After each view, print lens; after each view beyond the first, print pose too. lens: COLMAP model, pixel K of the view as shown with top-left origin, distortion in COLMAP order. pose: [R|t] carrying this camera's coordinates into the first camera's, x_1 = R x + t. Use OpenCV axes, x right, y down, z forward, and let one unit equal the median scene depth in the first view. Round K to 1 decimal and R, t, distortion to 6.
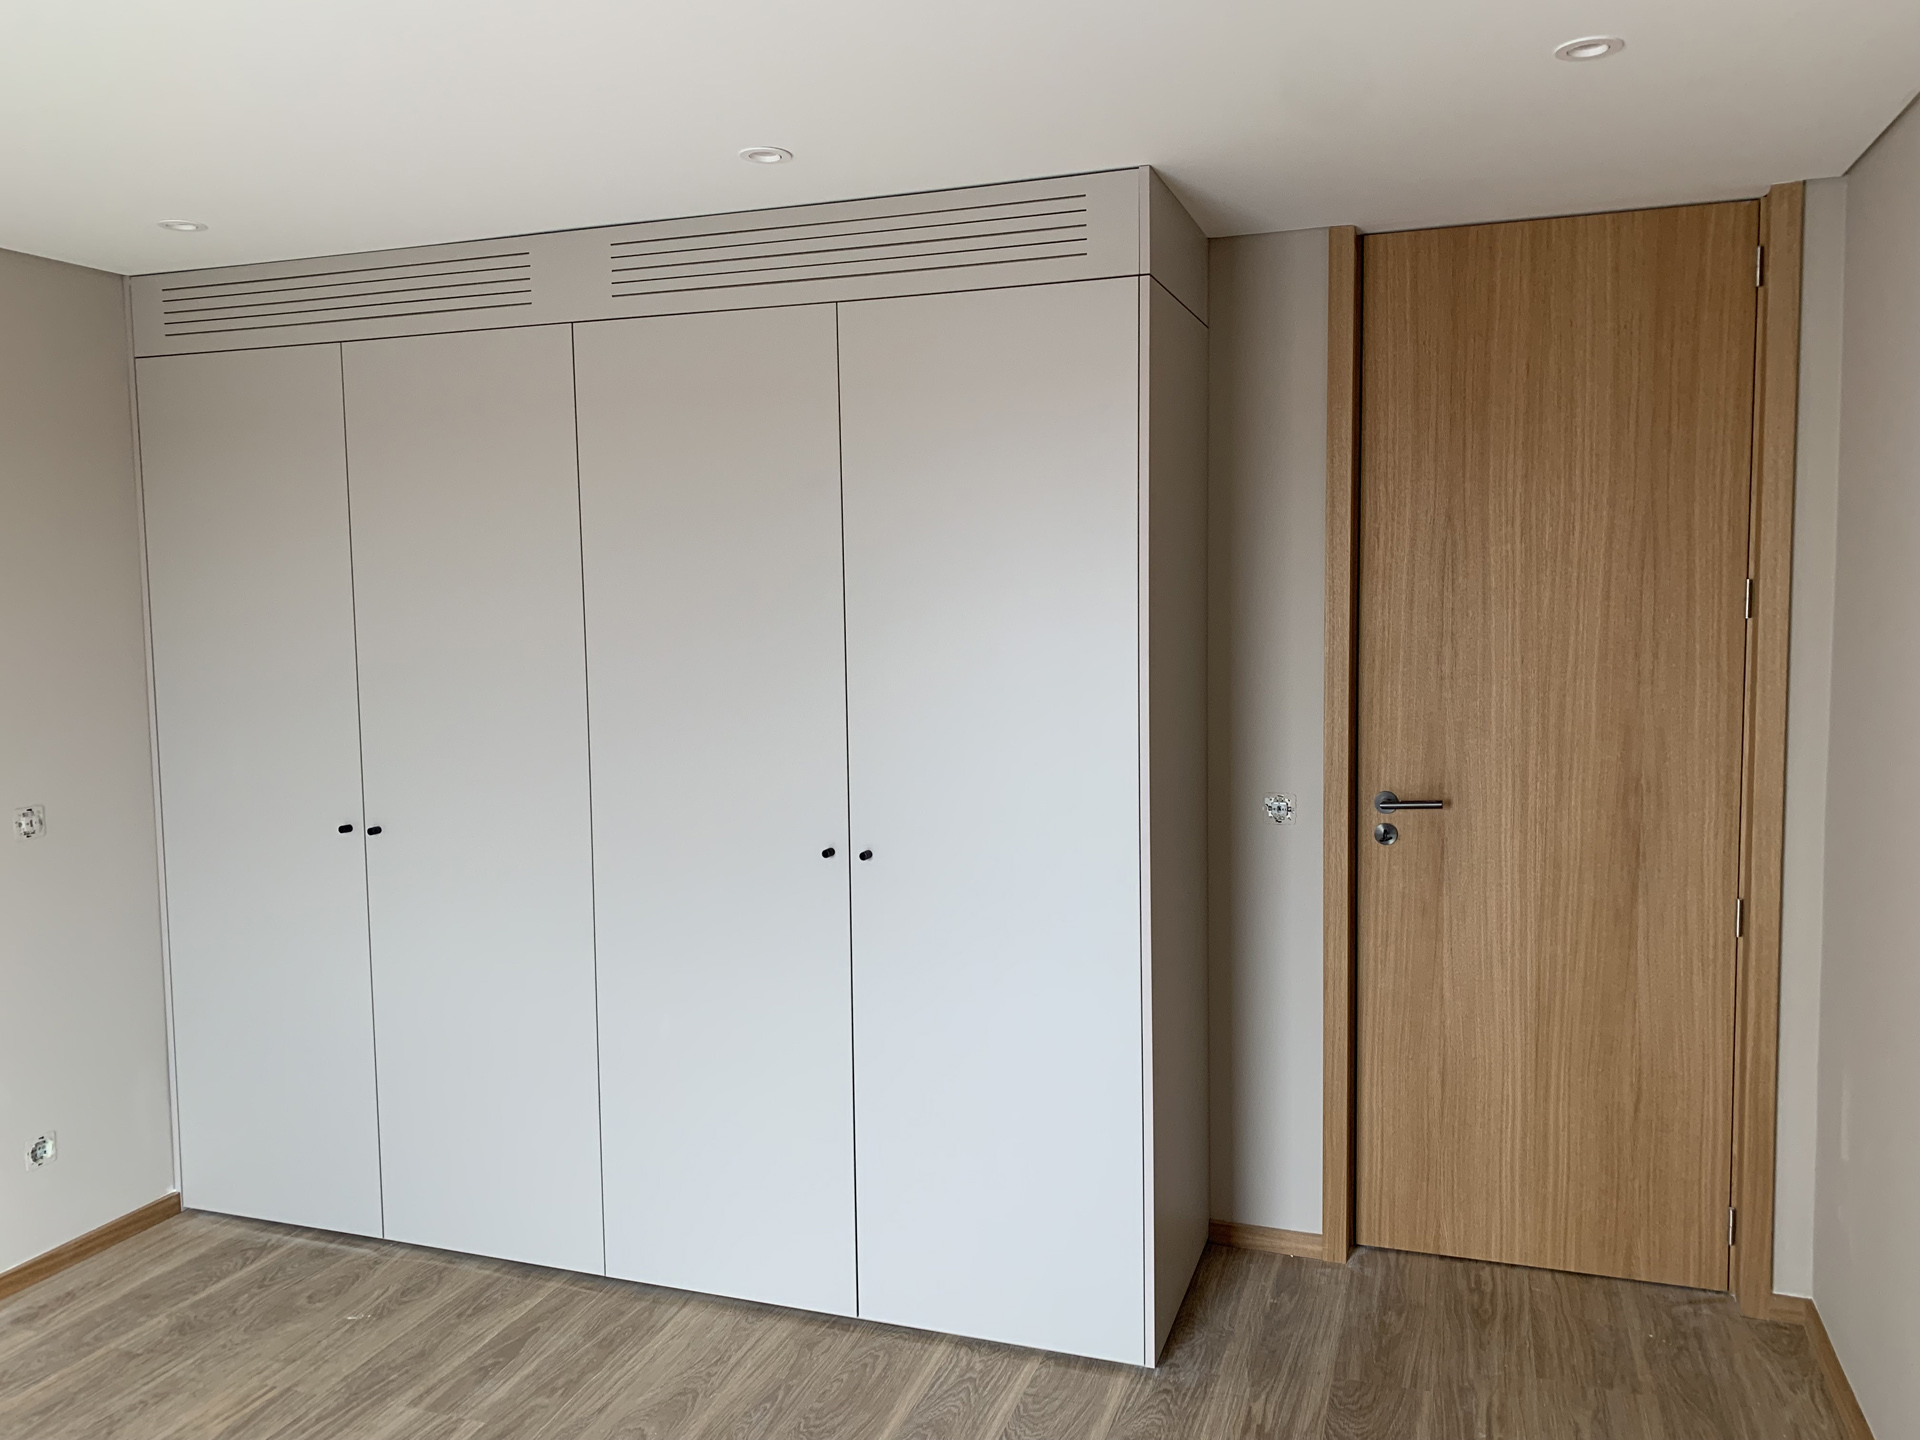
lens RADIAL K [[1452.9, 0, 962.4], [0, 1452.9, 709.1], [0, 0, 1]] dist [0.031924, -0.040255]
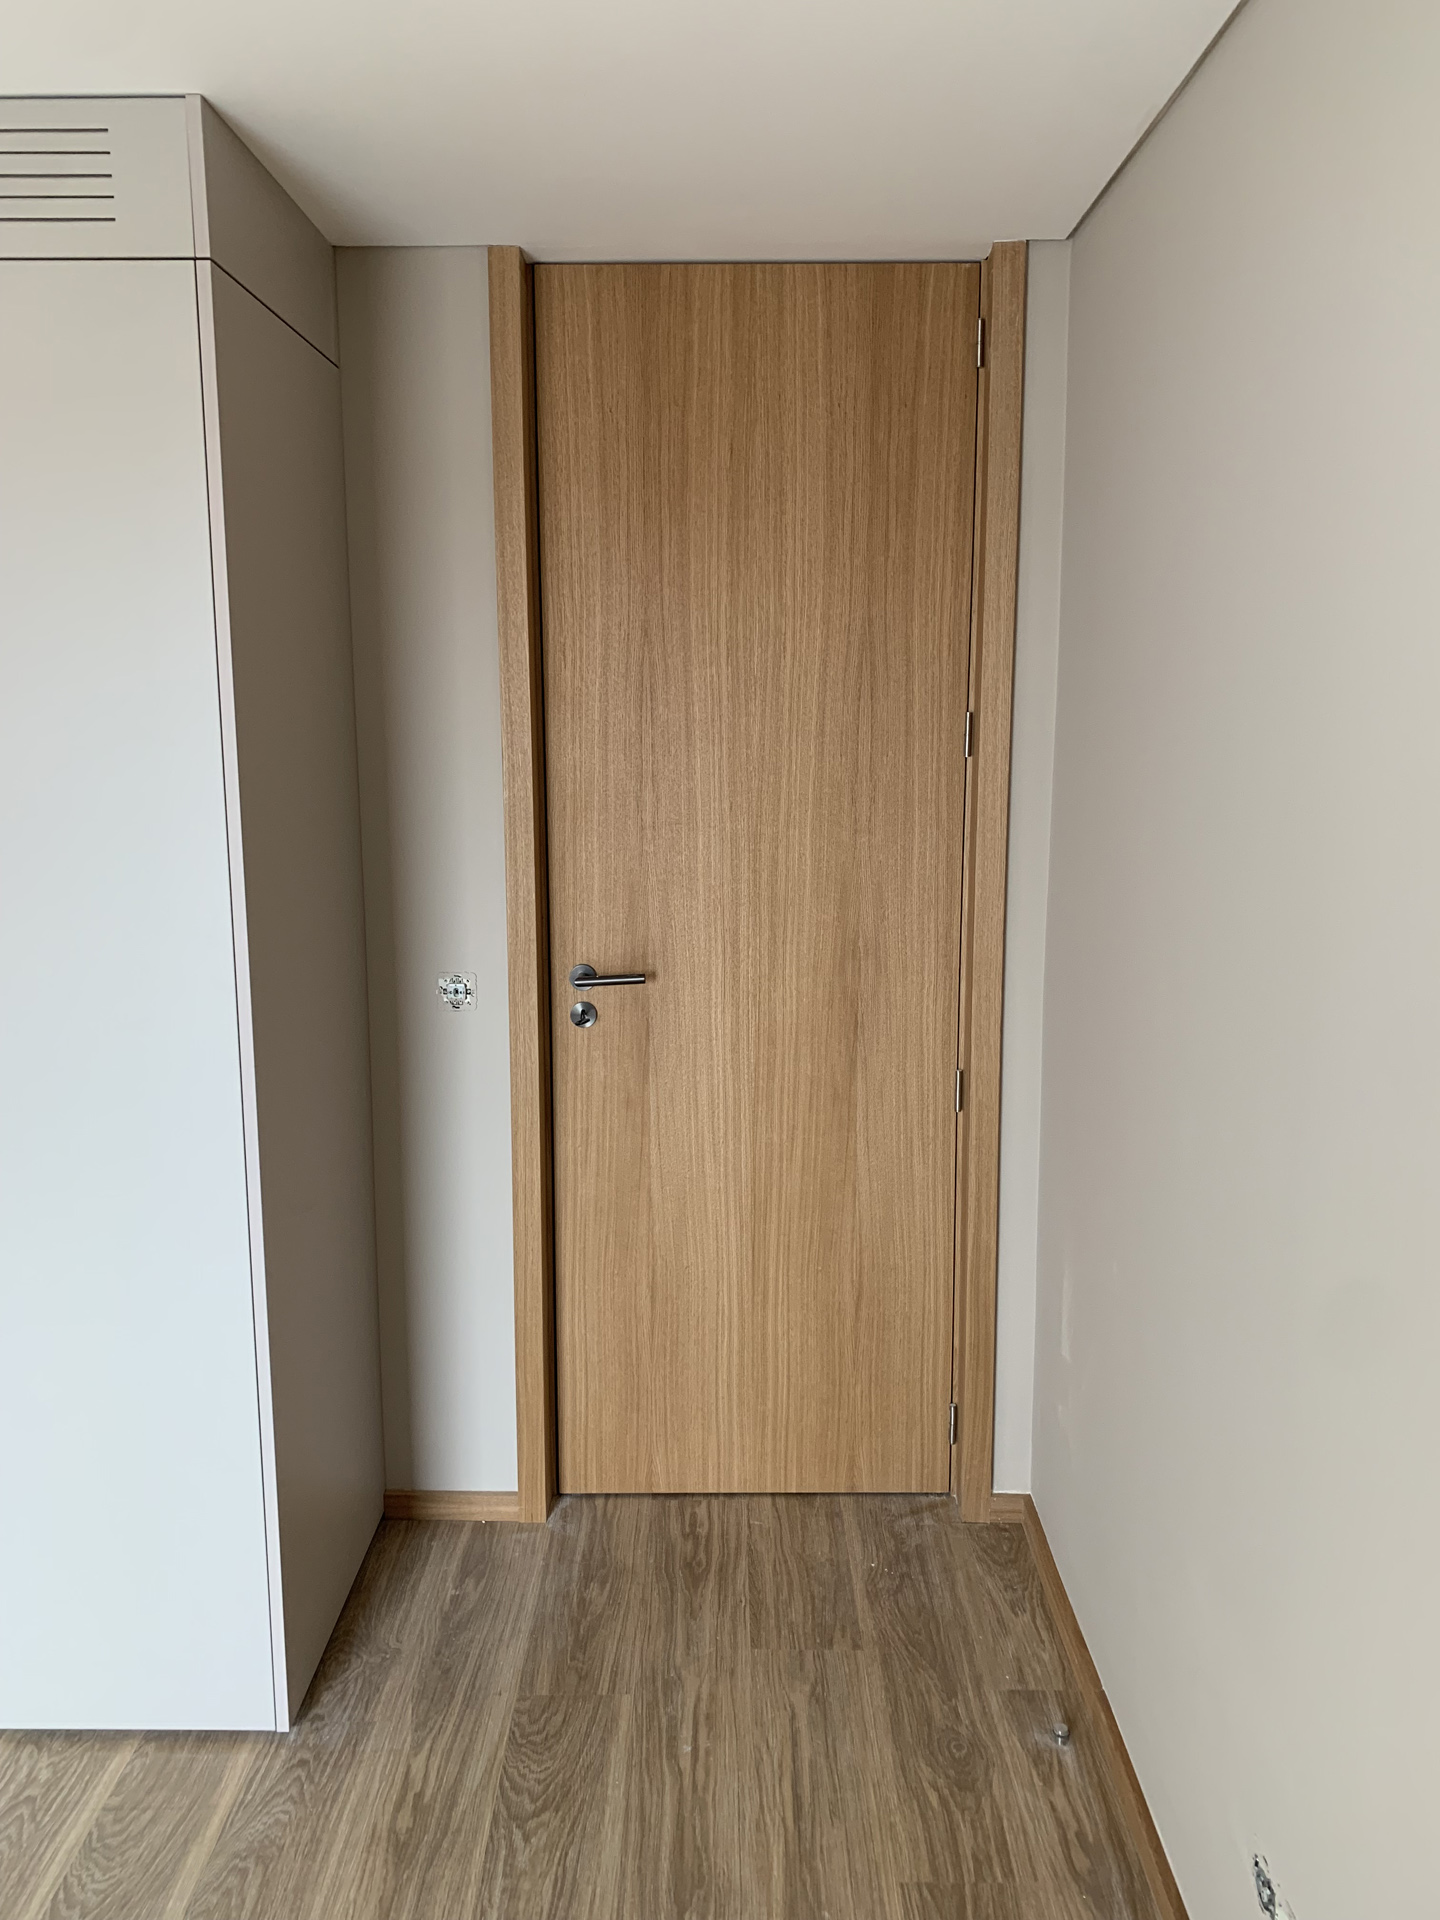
lens RADIAL K [[1452.9, 0, 704.8], [0, 1452.9, 961.0], [0, 0, 1]] dist [0.031924, -0.040255]
pose [[0.948315, -0.042576, 0.314460, 0.102303], [0.016024, 0.996119, 0.086543, -0.017507], [-0.316925, -0.077031, 0.945317, 0.204571]]
